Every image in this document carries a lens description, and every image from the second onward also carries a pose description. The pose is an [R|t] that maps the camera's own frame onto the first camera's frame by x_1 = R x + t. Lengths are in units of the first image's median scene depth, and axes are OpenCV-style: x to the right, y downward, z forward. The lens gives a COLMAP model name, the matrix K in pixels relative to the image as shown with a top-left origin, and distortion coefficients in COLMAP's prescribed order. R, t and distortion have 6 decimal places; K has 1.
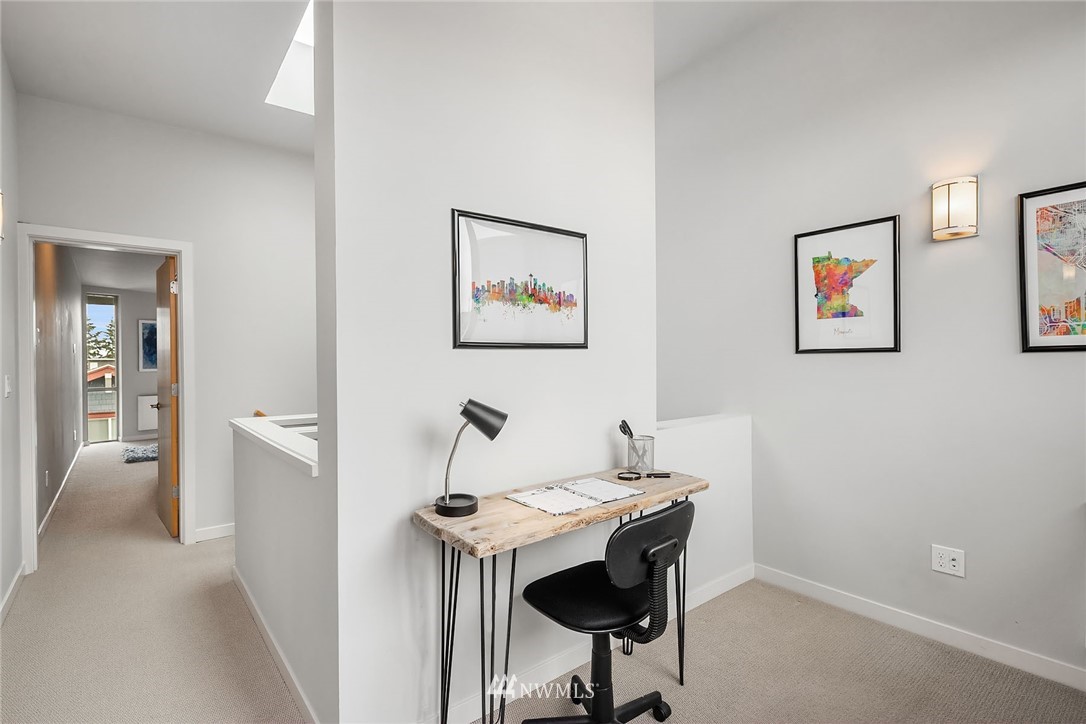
lens RADIAL K [[537.4, 0, 543.0], [0, 537.4, 362.0], [0, 0, 1]] dist [-0.000660, -0.000075]
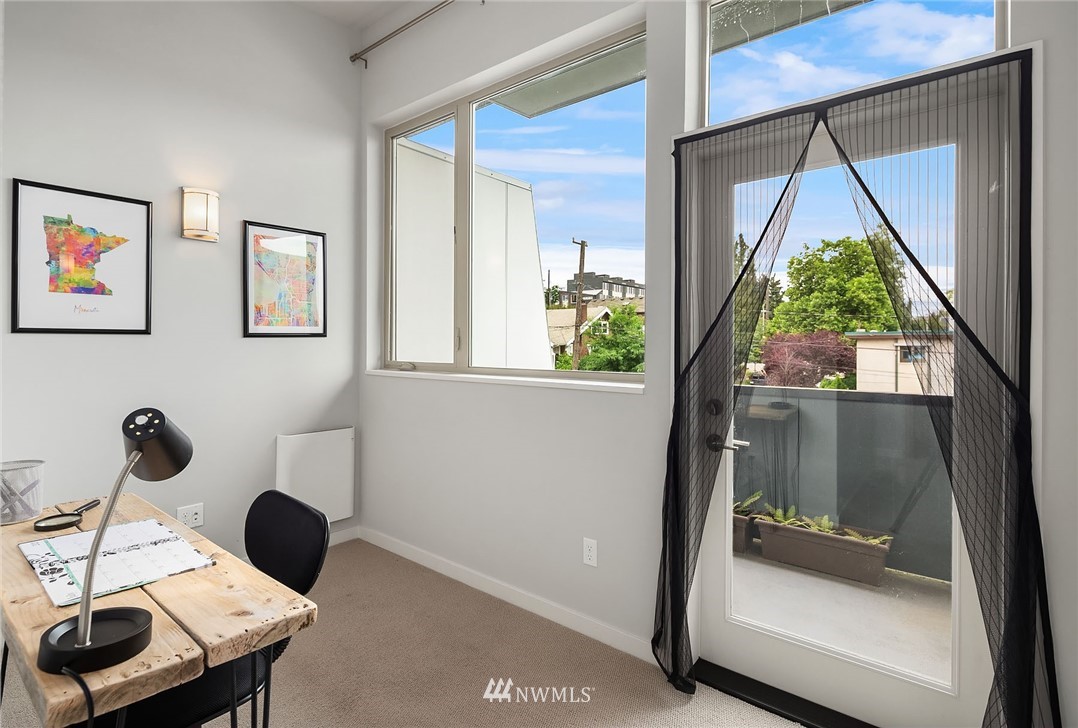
lens RADIAL K [[524.9, 0, 537.2], [0, 524.9, 341.2], [0, 0, 1]] dist [-0.000738, -0.000163]
pose [[-0.218709, 0.008897, 0.975750, -0.495955], [-0.000612, 0.999957, -0.009255, 0.003460], [-0.975790, -0.002622, -0.218694, 0.506053]]
